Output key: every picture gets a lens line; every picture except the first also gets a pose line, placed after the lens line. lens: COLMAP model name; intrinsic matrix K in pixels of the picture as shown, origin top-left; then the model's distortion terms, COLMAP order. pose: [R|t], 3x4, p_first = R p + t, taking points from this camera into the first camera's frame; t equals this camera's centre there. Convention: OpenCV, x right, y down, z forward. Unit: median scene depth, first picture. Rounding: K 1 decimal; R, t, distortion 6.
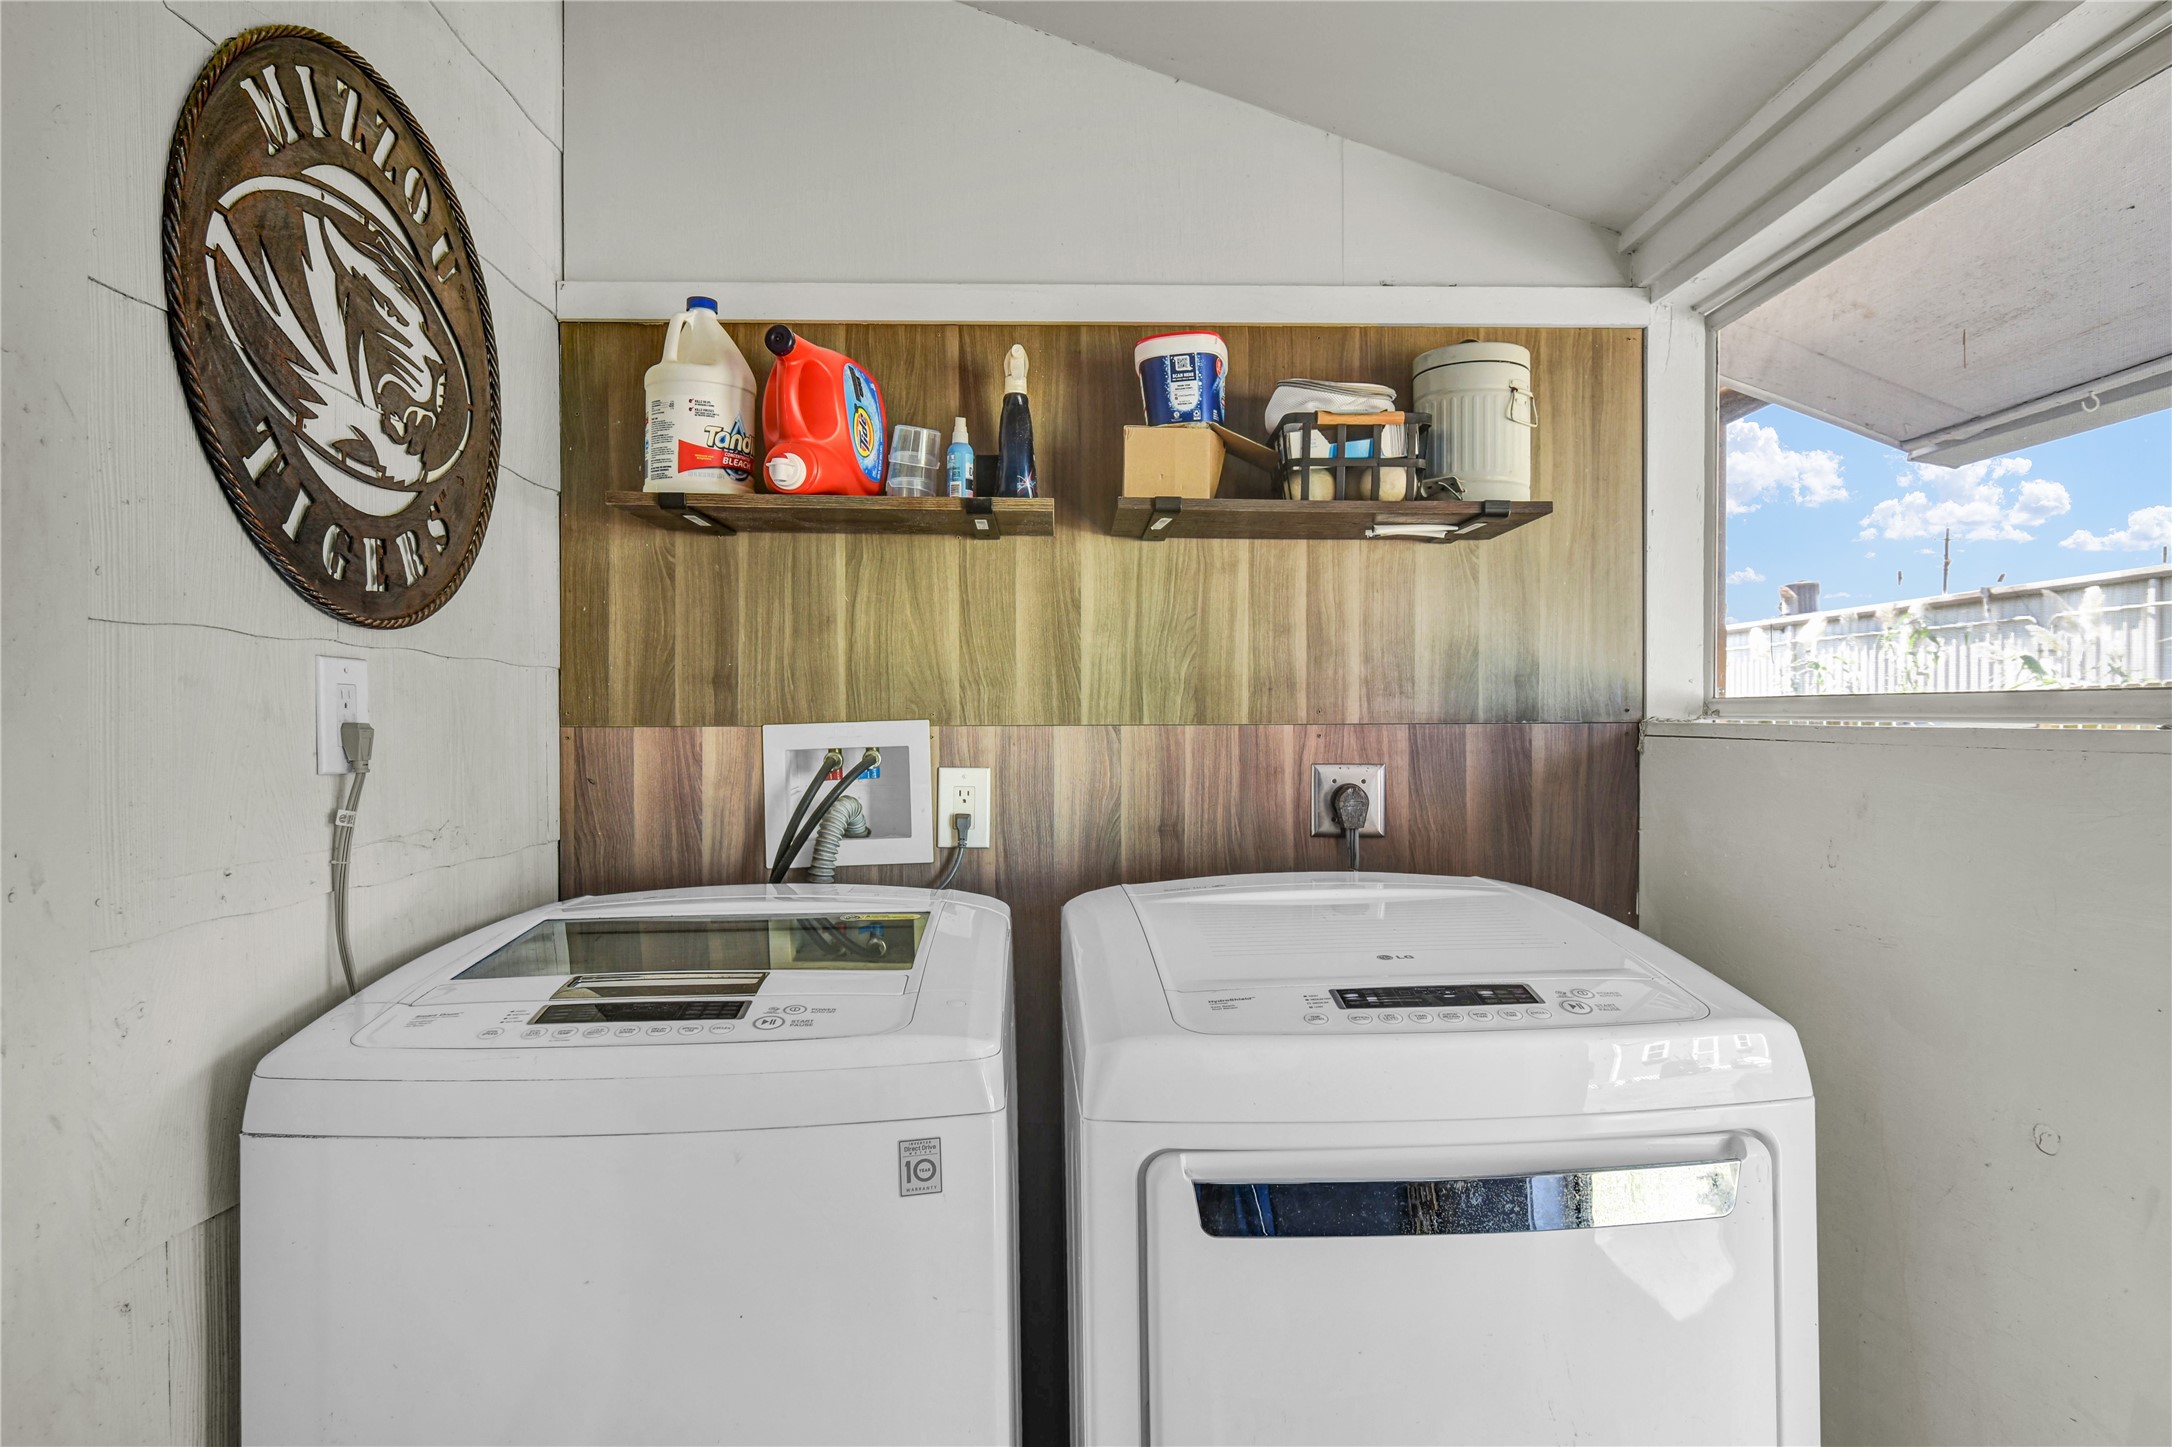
lens RADIAL K [[1249.3, 0, 1082.9], [0, 1249.3, 726.6], [0, 0, 1]] dist [-0.005179, 0.002284]
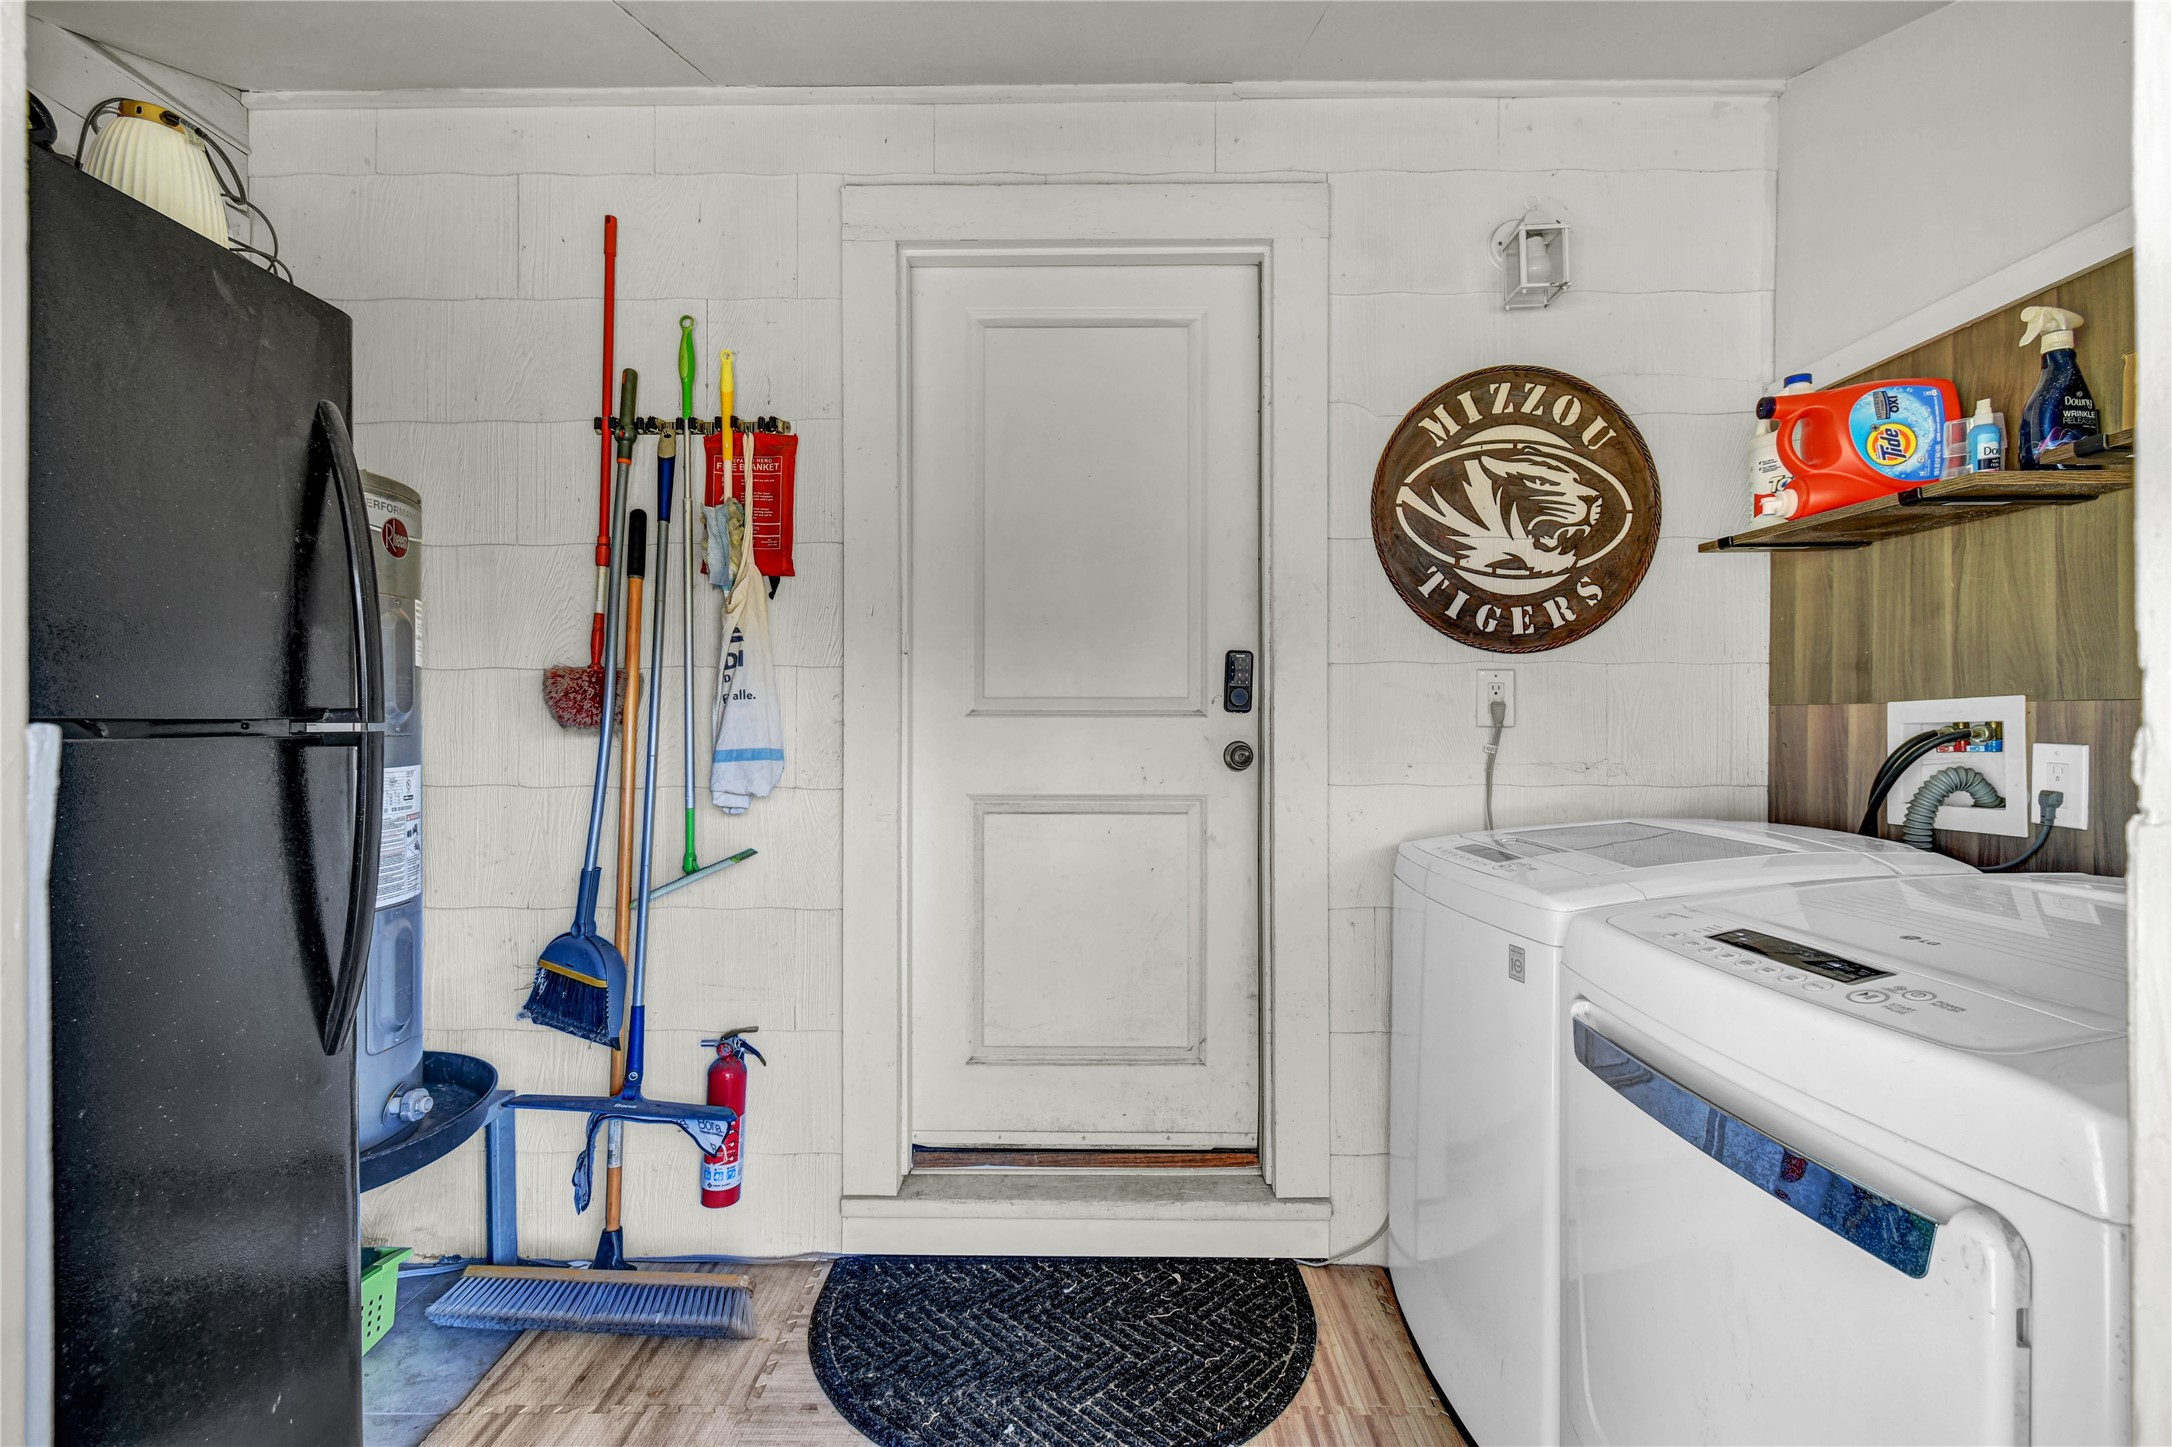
lens RADIAL K [[959.6, 0, 1080.9], [0, 959.6, 719.0], [0, 0, 1]] dist [0.001735, -0.001961]
pose [[-0.051436, 0.006902, -0.998652, 0.690488], [-0.003812, 0.999967, 0.007107, 0.011269], [0.998669, 0.004172, -0.051408, 0.285596]]
